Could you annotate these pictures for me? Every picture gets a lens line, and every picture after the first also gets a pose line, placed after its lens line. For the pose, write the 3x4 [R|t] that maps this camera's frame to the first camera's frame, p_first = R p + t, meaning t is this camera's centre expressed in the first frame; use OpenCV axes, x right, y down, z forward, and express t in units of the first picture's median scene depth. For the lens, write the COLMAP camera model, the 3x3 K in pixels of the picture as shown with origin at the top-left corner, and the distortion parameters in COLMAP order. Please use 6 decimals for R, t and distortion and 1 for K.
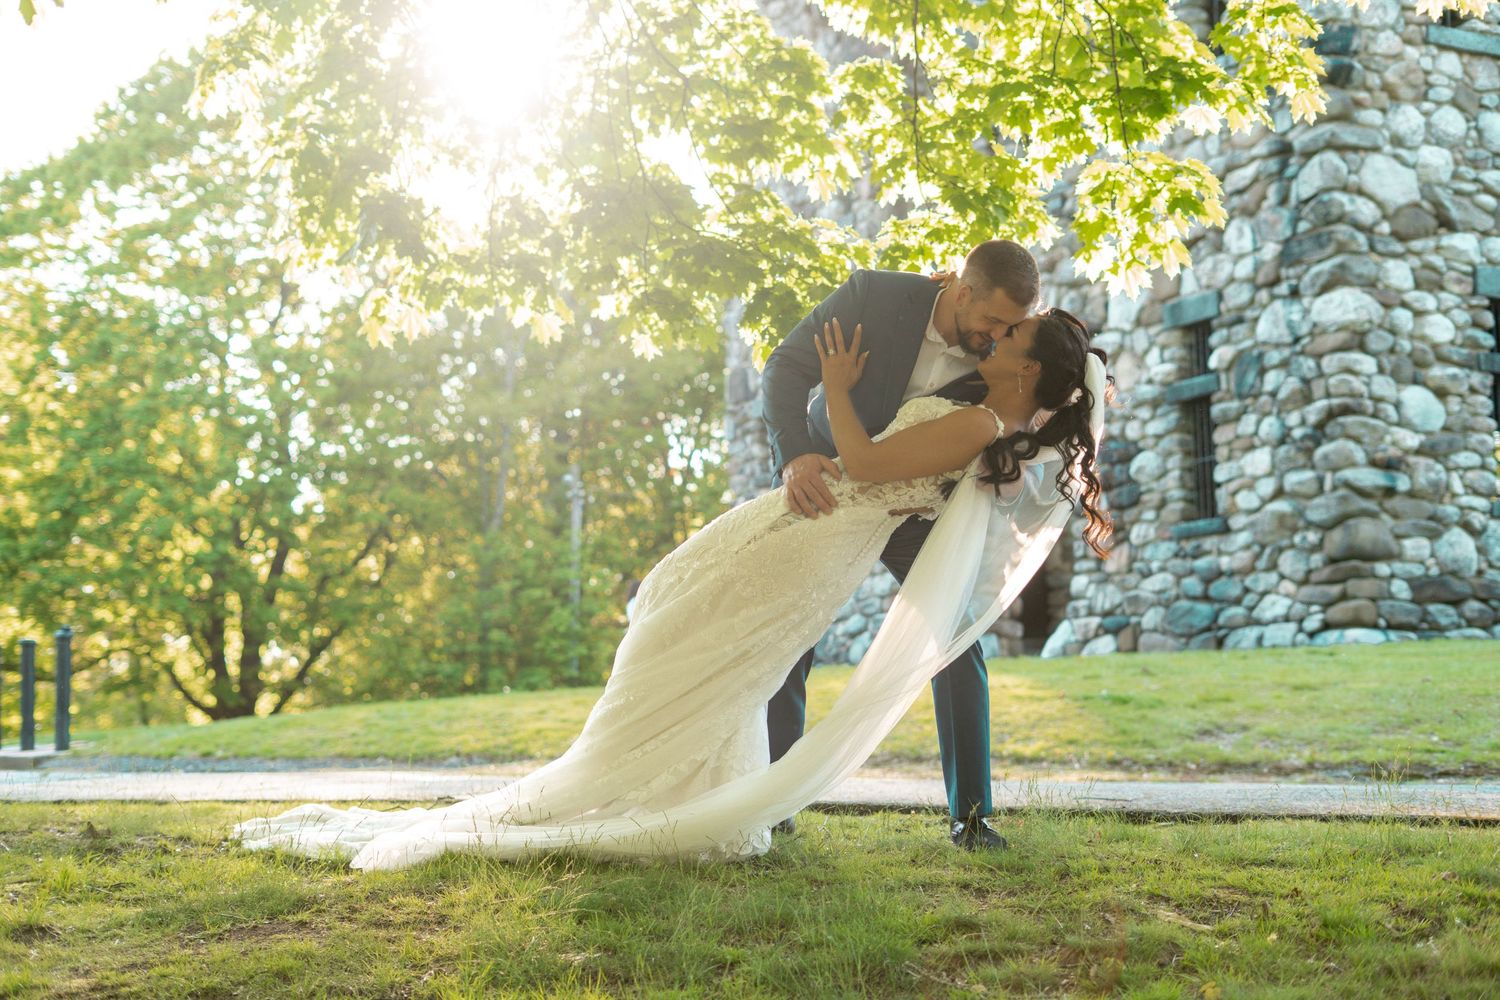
lens RADIAL K [[2124.3, 0, 750.0], [0, 2124.3, 500.0], [0, 0, 1]] dist [-0.270303, 0.023104]
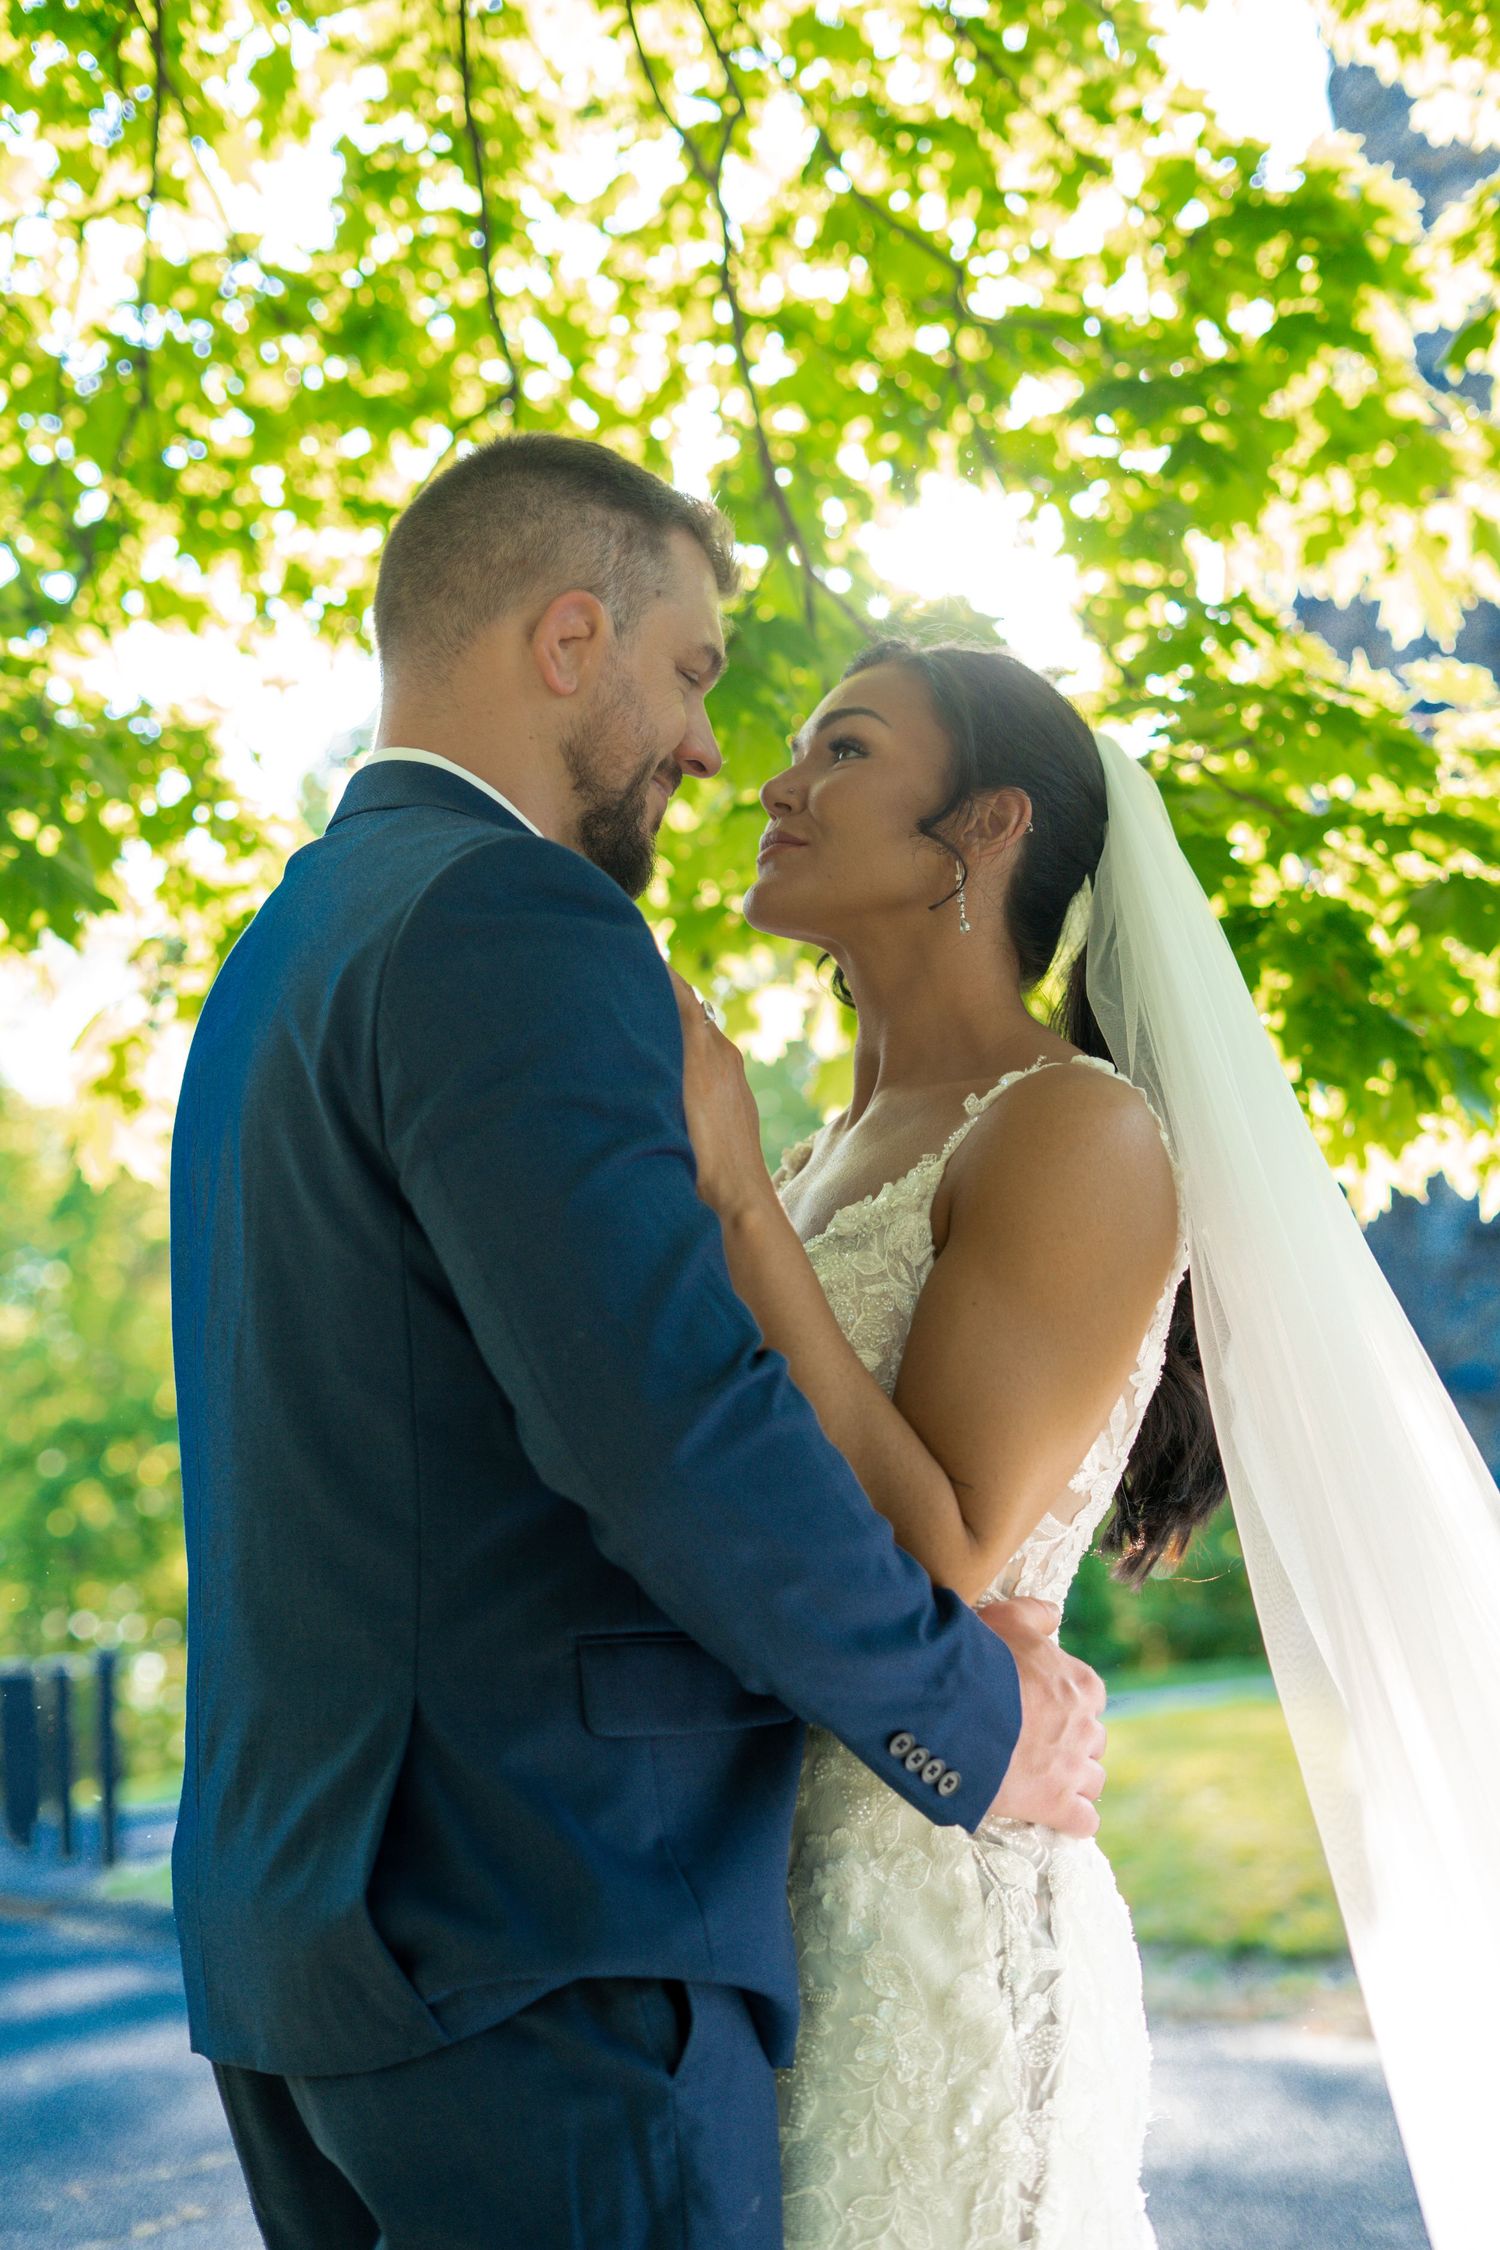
lens RADIAL K [[3186.4, 0, 750.0], [0, 3186.4, 1125.0], [0, 0, 1]] dist [-0.270303, 0.023104]
pose [[0.982713, -0.055704, -0.176558, 0.012984], [0.043622, 0.996480, -0.071593, -0.042027], [0.179924, 0.062653, 0.981683, 0.531770]]
